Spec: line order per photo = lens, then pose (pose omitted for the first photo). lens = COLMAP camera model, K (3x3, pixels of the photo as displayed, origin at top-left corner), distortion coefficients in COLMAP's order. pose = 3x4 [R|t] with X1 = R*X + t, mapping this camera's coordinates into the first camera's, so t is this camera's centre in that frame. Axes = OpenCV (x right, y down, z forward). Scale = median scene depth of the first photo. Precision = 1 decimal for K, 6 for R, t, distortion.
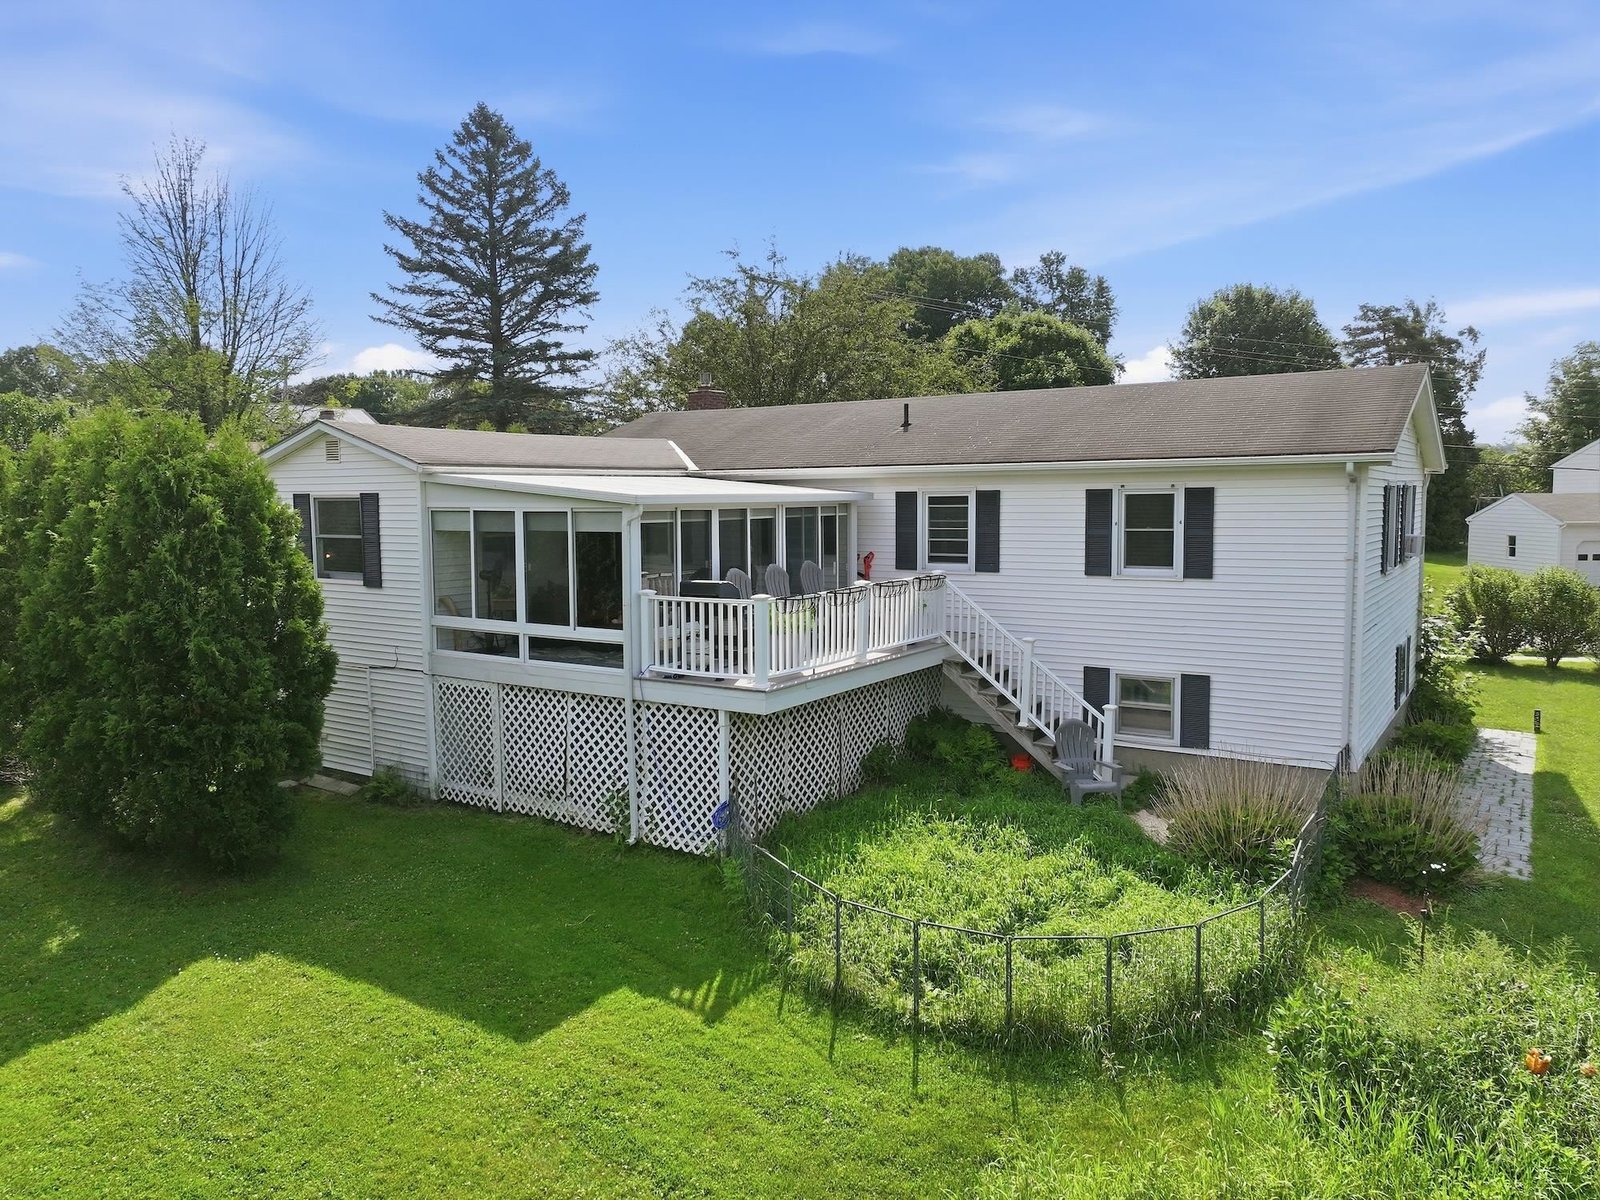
lens RADIAL K [[1123.1, 0, 807.6], [0, 1123.1, 598.3], [0, 0, 1]] dist [0.010829, 0.000285]
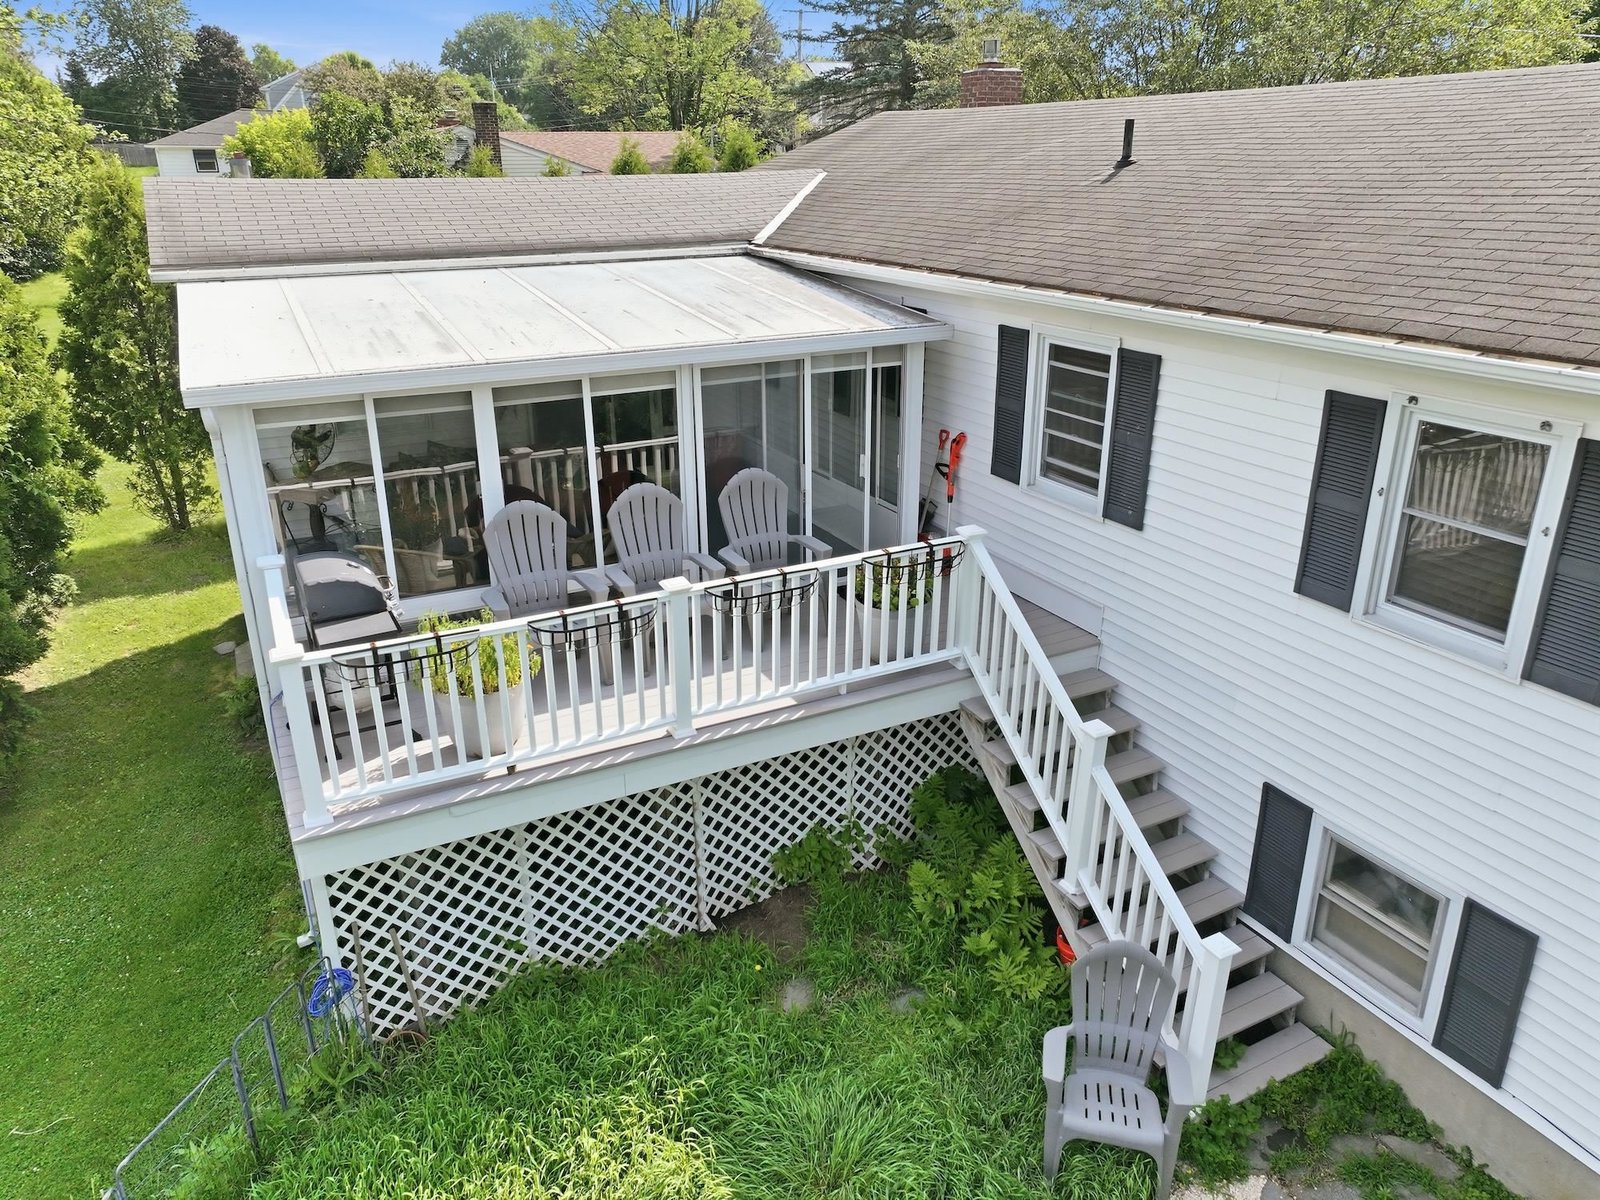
lens RADIAL K [[1123.1, 0, 807.6], [0, 1123.1, 598.3], [0, 0, 1]] dist [0.010829, 0.000285]
pose [[0.874974, 0.180938, -0.449090, 0.296534], [-0.044112, 0.953480, 0.298212, -0.145800], [0.482156, -0.241118, 0.842251, 0.595592]]
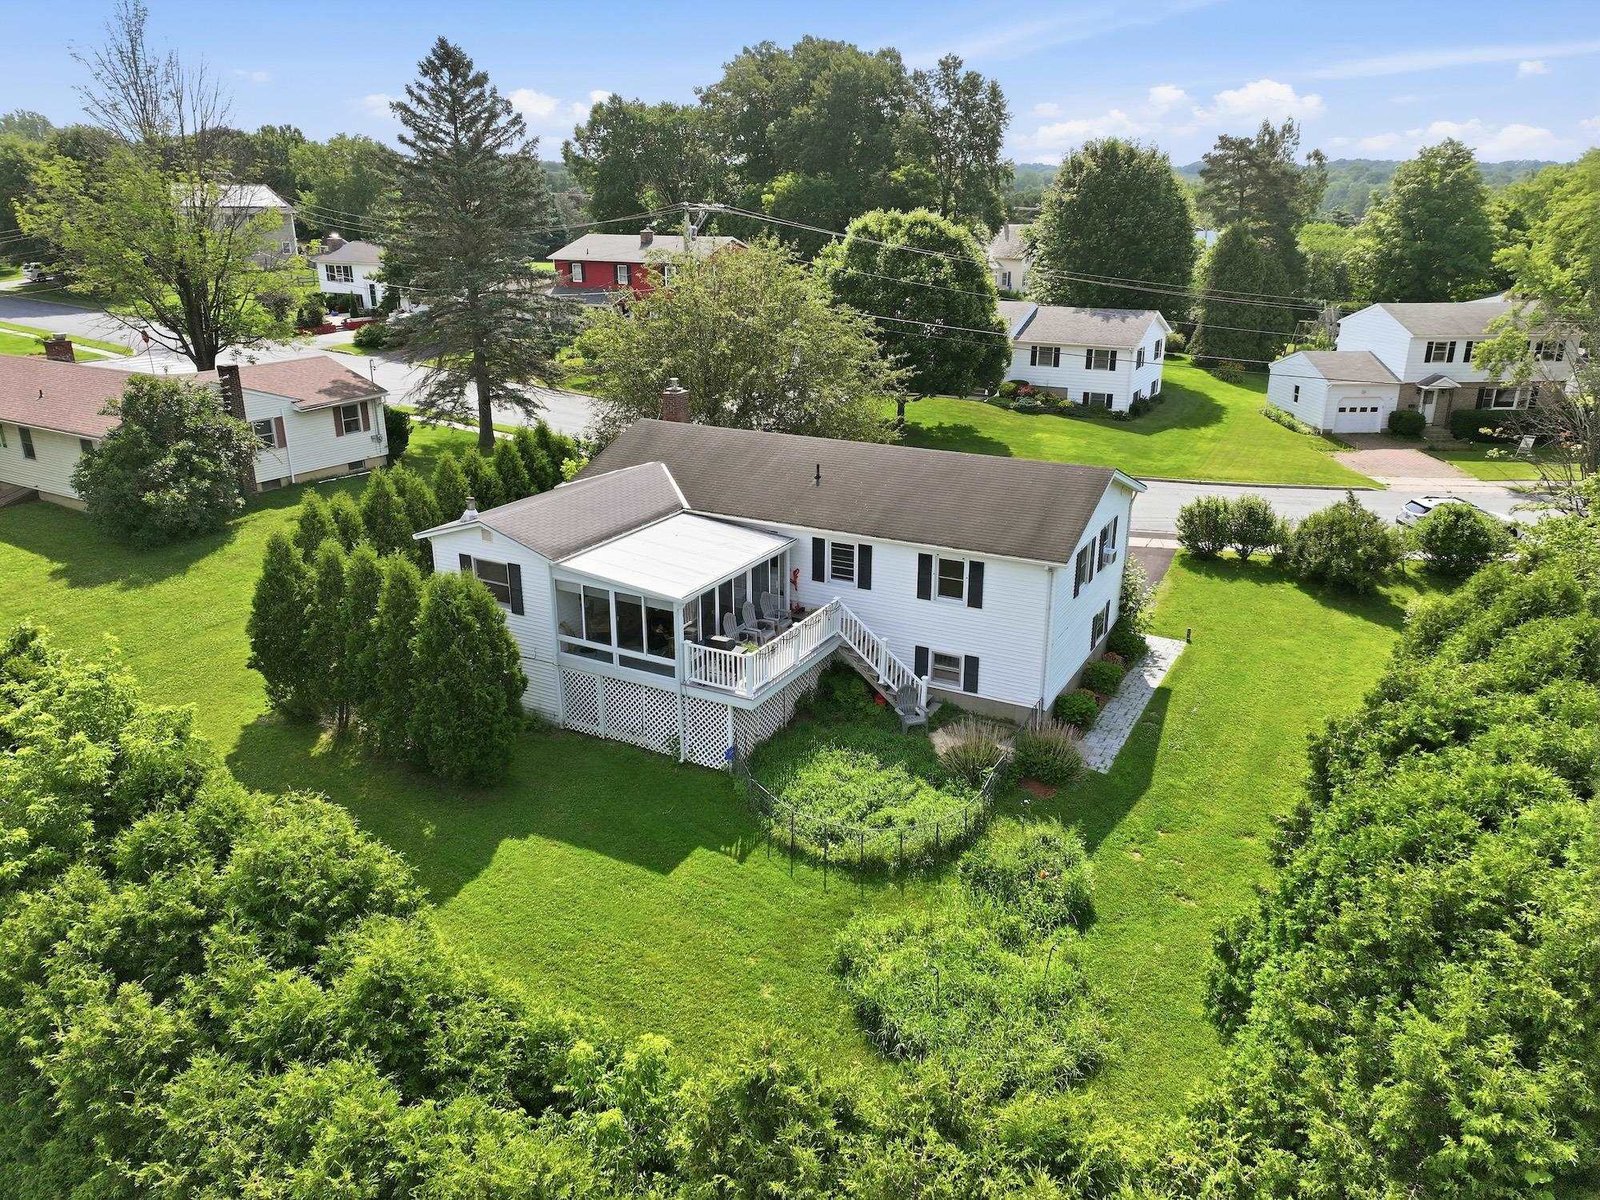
lens RADIAL K [[1123.1, 0, 807.6], [0, 1123.1, 598.3], [0, 0, 1]] dist [0.010829, 0.000285]
pose [[0.996134, -0.020520, 0.085421, -0.089292], [-0.001179, 0.969127, 0.246560, -0.499902], [-0.087843, -0.245708, 0.965356, -0.783686]]
